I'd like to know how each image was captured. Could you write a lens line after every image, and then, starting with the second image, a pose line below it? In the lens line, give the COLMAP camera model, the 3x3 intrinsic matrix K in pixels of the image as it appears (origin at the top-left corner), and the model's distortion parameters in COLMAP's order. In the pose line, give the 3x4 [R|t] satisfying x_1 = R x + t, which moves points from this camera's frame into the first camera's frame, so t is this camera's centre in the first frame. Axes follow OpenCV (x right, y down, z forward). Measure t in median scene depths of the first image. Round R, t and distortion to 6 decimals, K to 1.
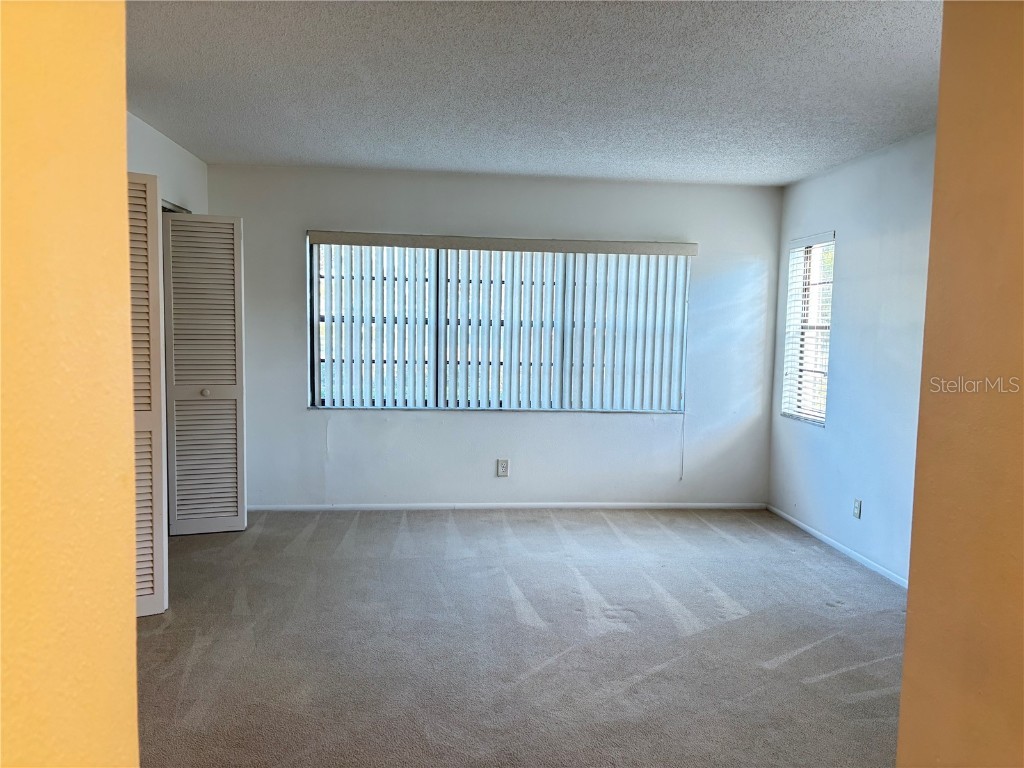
lens RADIAL K [[779.9, 0, 511.7], [0, 779.9, 385.5], [0, 0, 1]] dist [0.238897, -0.644029]
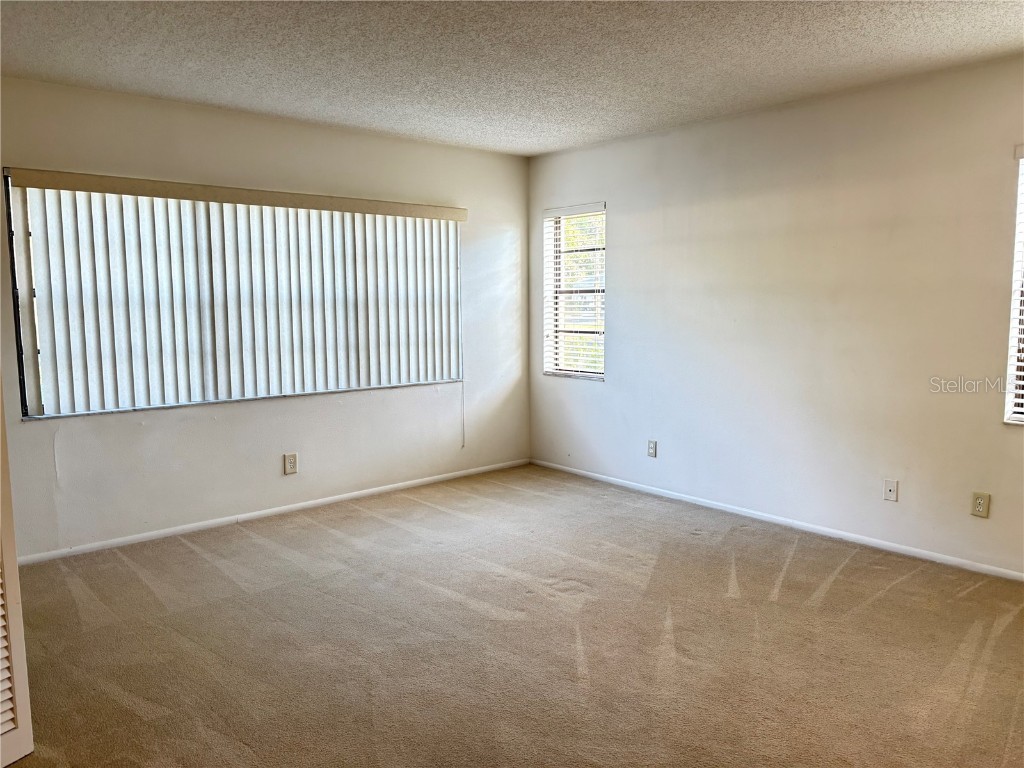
lens RADIAL K [[778.0, 0, 524.0], [0, 778.0, 385.5], [0, 0, 1]] dist [0.068411, -0.074760]
pose [[0.810446, -0.092276, 0.578500, -0.302561], [0.068979, 0.995678, 0.062184, -0.015753], [-0.581738, -0.010492, 0.813308, 0.165897]]
